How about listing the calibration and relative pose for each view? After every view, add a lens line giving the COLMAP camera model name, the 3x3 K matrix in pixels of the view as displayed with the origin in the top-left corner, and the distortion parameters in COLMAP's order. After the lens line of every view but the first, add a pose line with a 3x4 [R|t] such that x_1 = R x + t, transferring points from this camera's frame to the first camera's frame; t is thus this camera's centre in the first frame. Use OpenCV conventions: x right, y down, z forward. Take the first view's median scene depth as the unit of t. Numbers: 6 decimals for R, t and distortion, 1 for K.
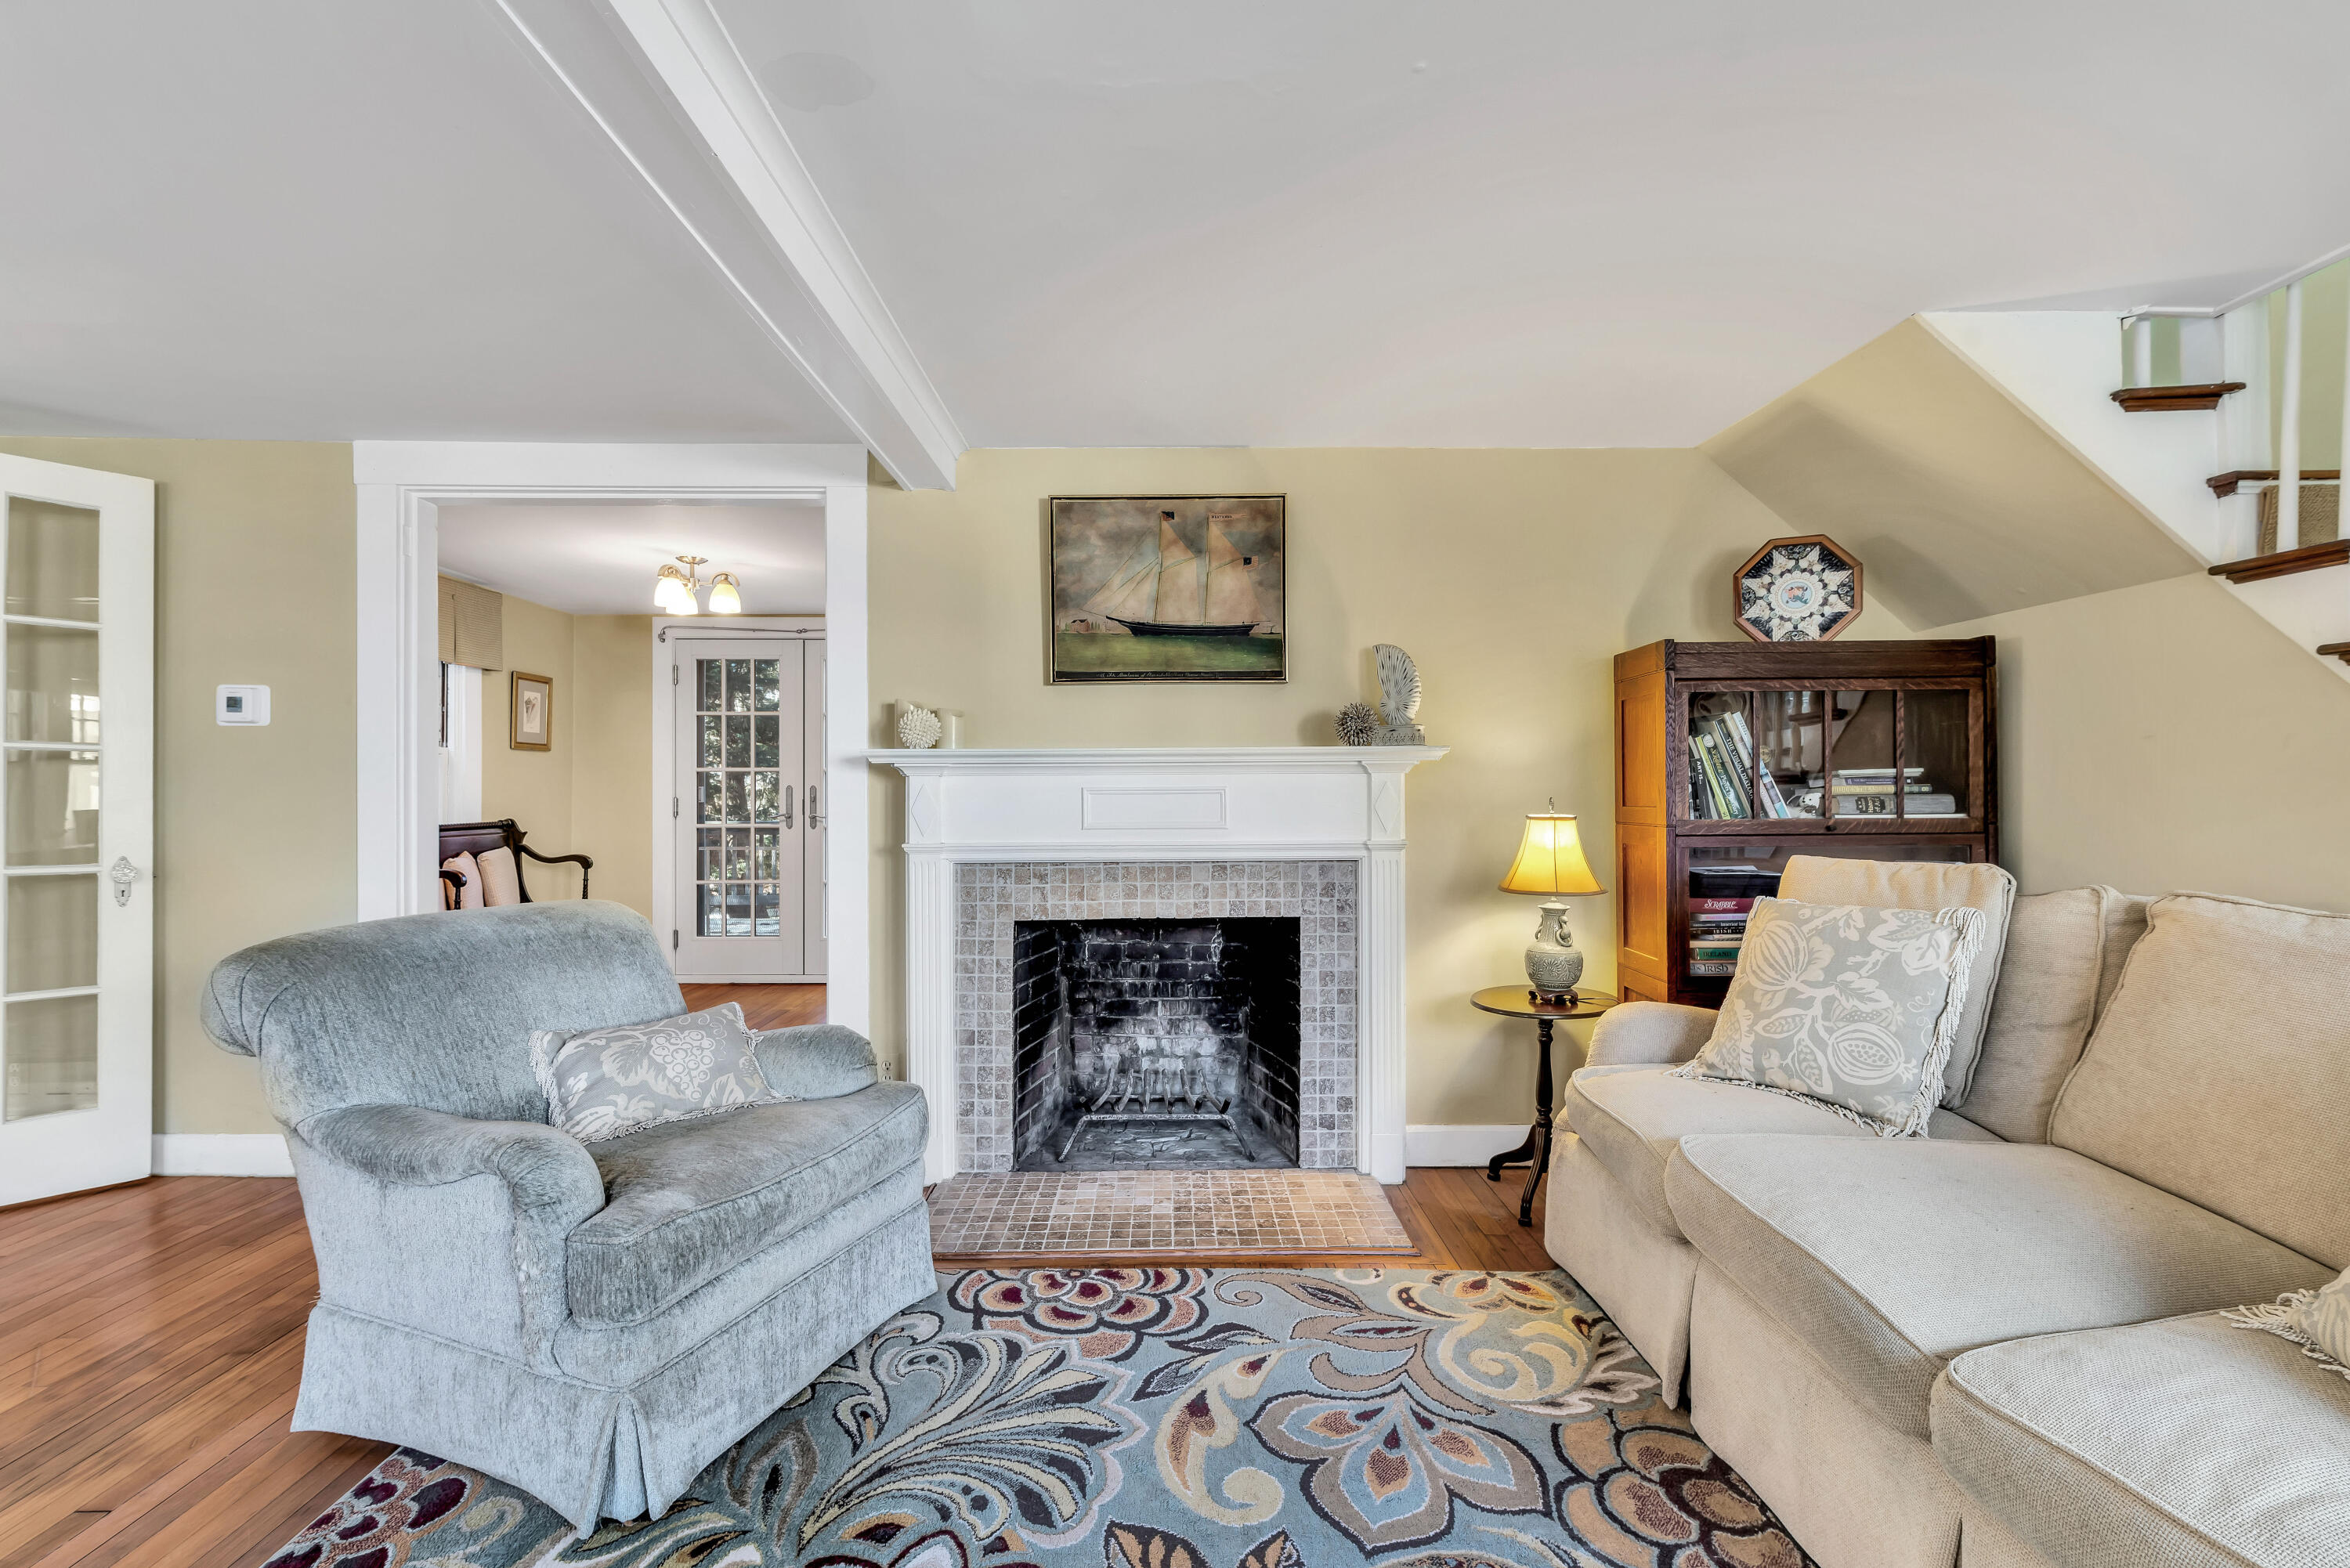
lens RADIAL K [[1061.4, 0, 1188.9], [0, 1061.4, 797.3], [0, 0, 1]] dist [-0.003488, 0.002524]
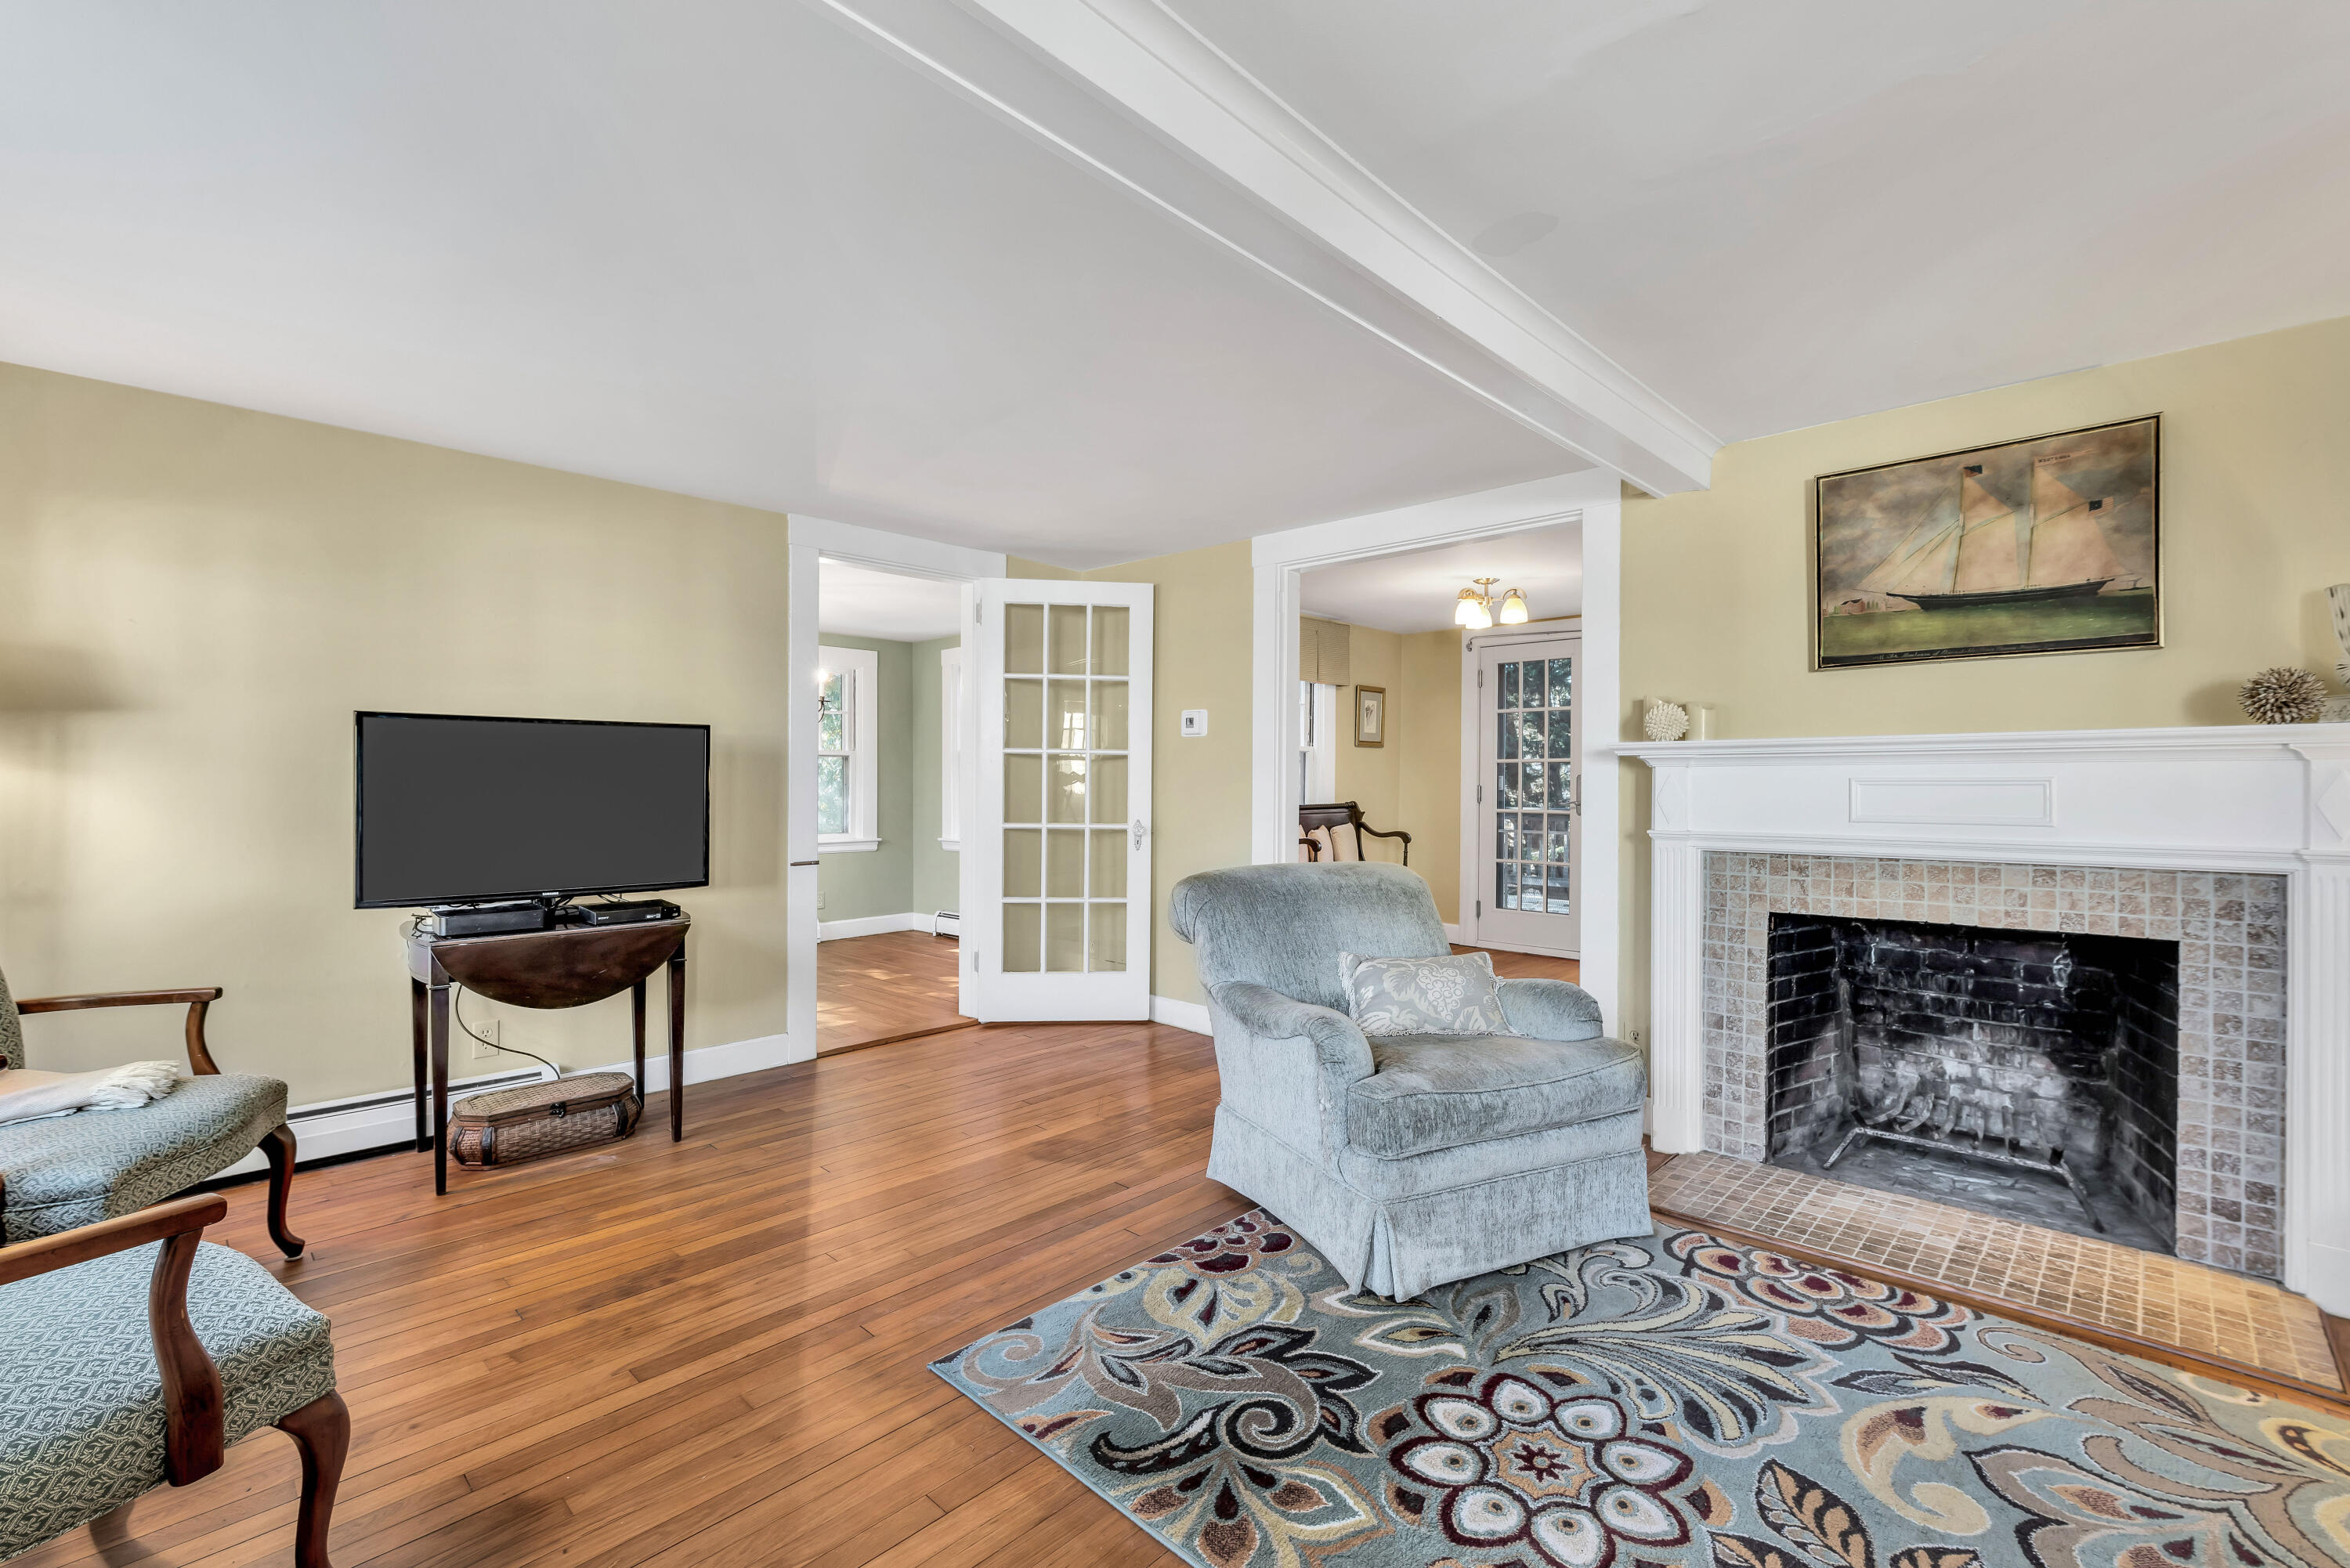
lens RADIAL K [[1061.4, 0, 1161.9], [0, 1061.4, 793.3], [0, 0, 1]] dist [-0.003488, 0.002524]
pose [[0.717519, 0.012235, -0.696431, 0.138912], [-0.007184, 0.999923, 0.010165, -0.000894], [0.696502, -0.002290, 0.717552, -0.127836]]
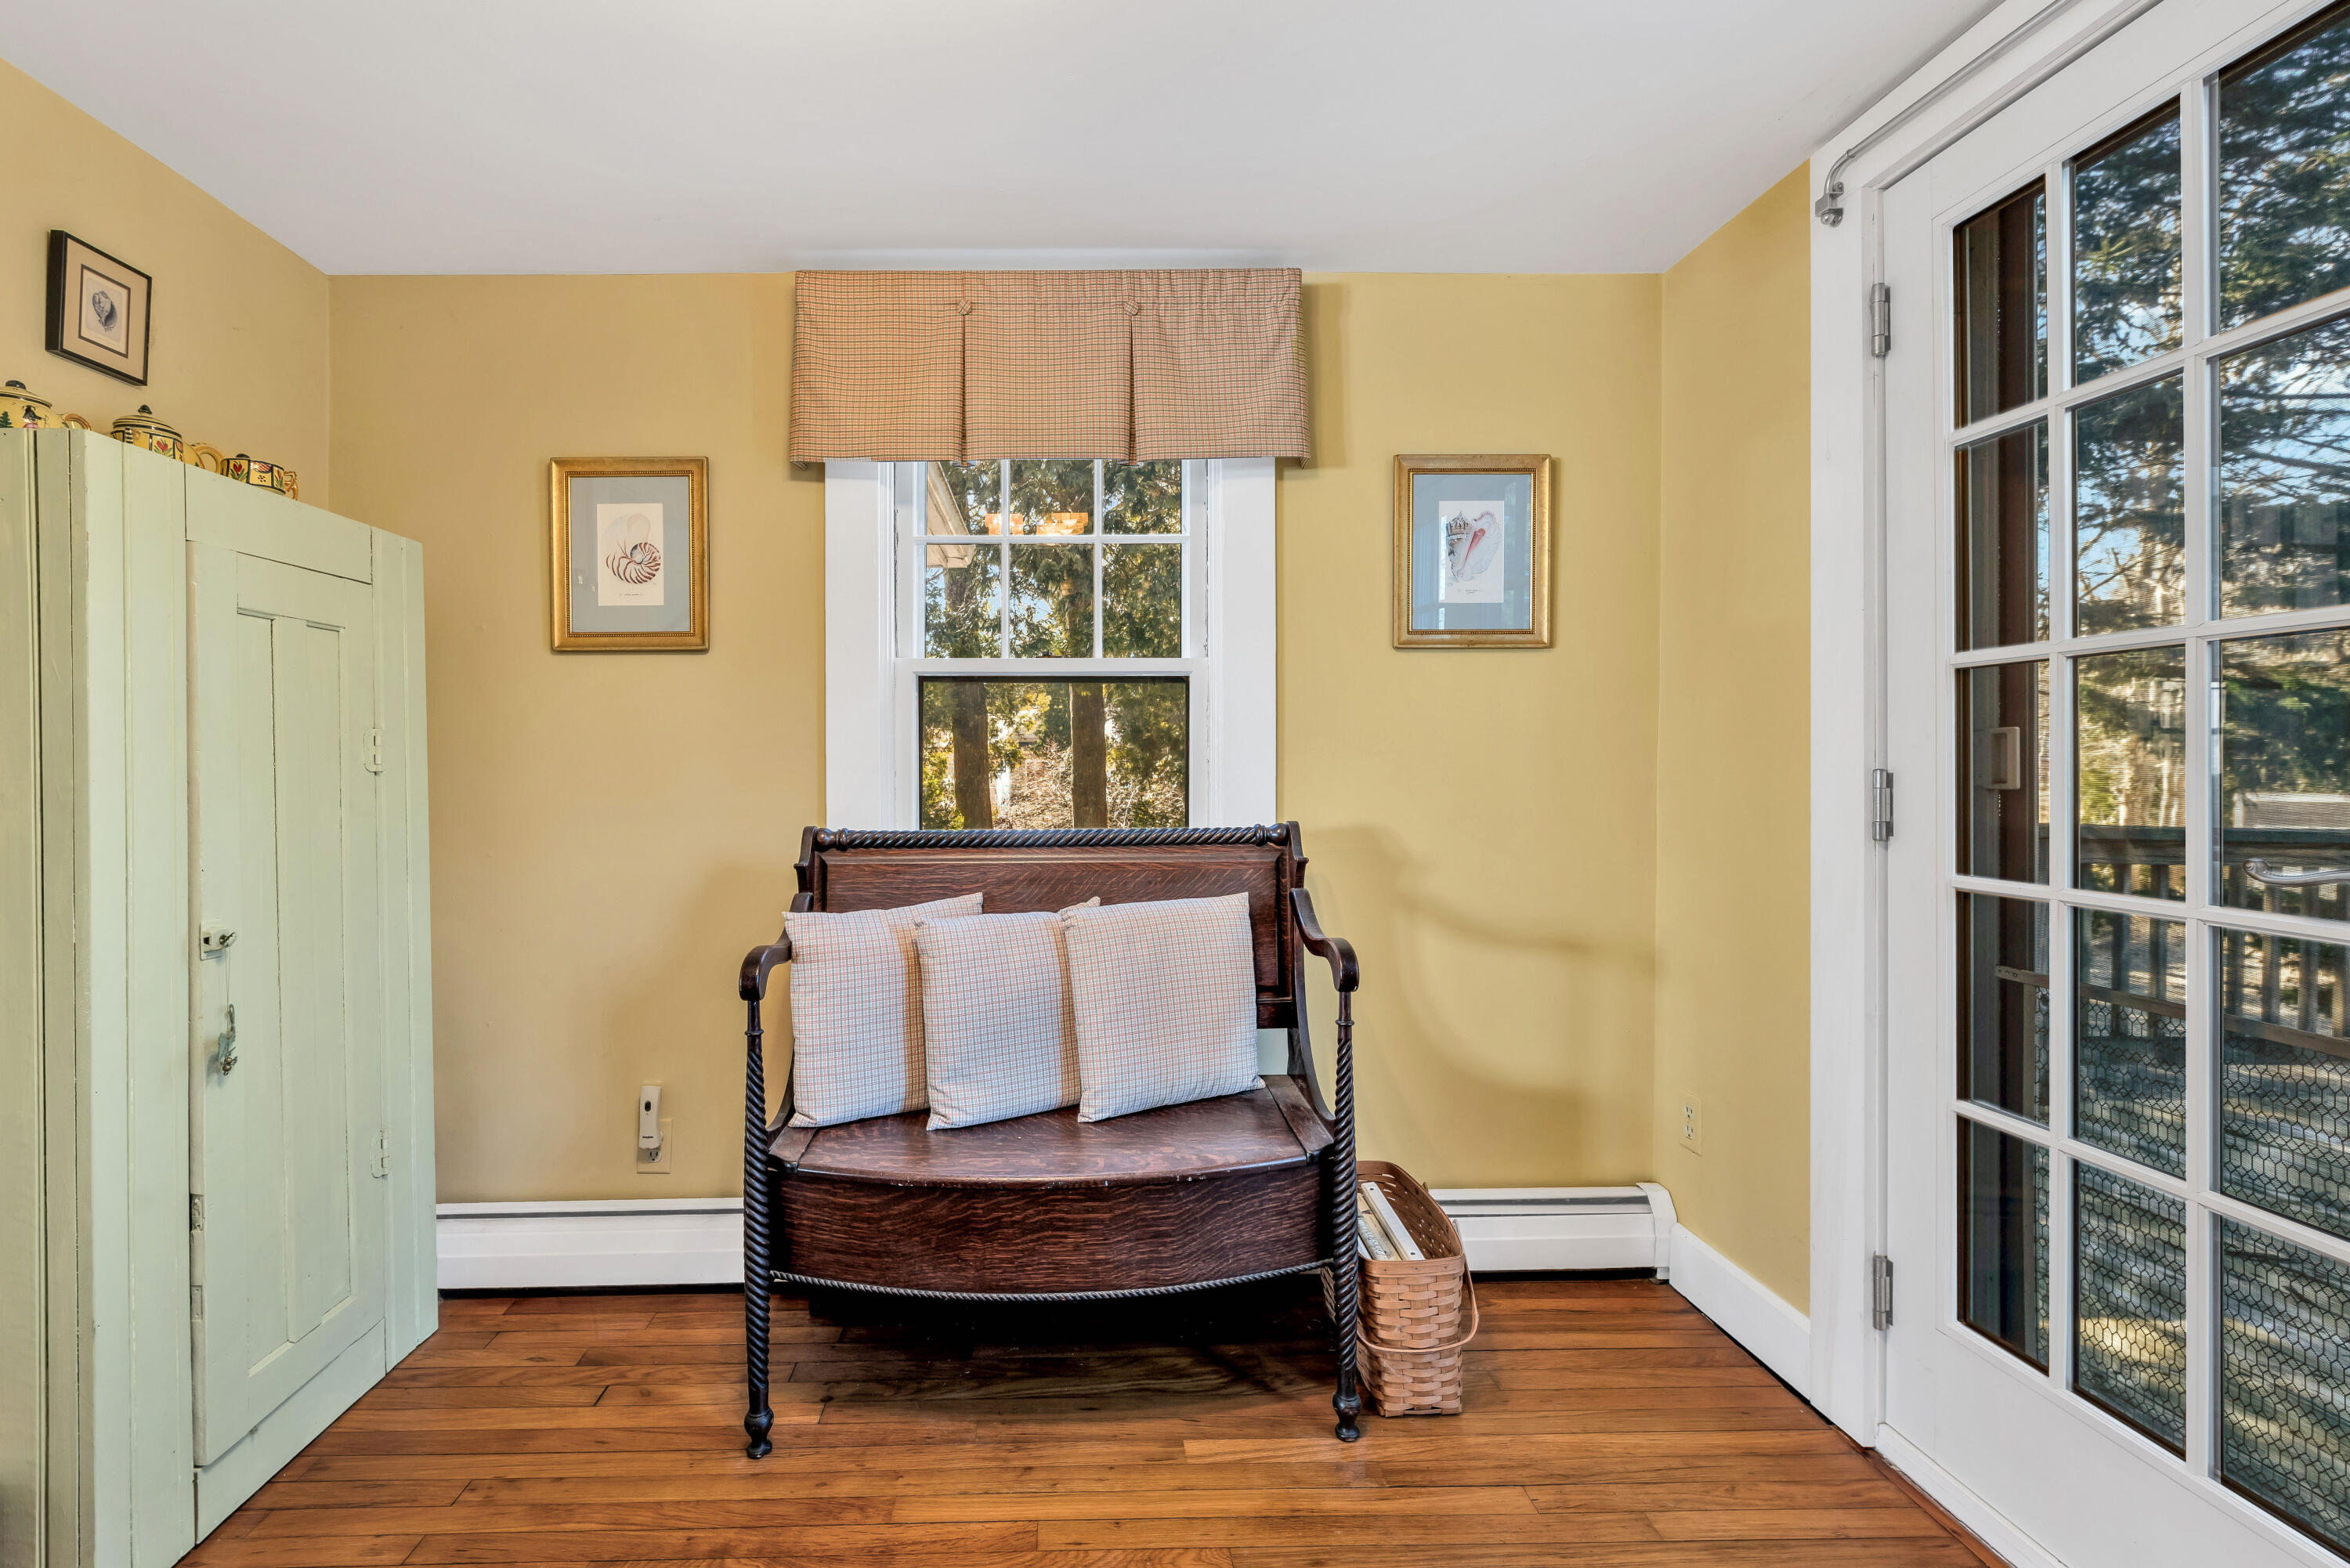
lens RADIAL K [[1061.4, 0, 1099.0], [0, 1061.4, 778.3], [0, 0, 1]] dist [-0.003488, 0.002524]
pose [[-0.000421, 0.008723, -0.999962, -0.403117], [0.001044, 0.999961, 0.008722, -0.000520], [0.999999, -0.001040, -0.000430, 1.533102]]
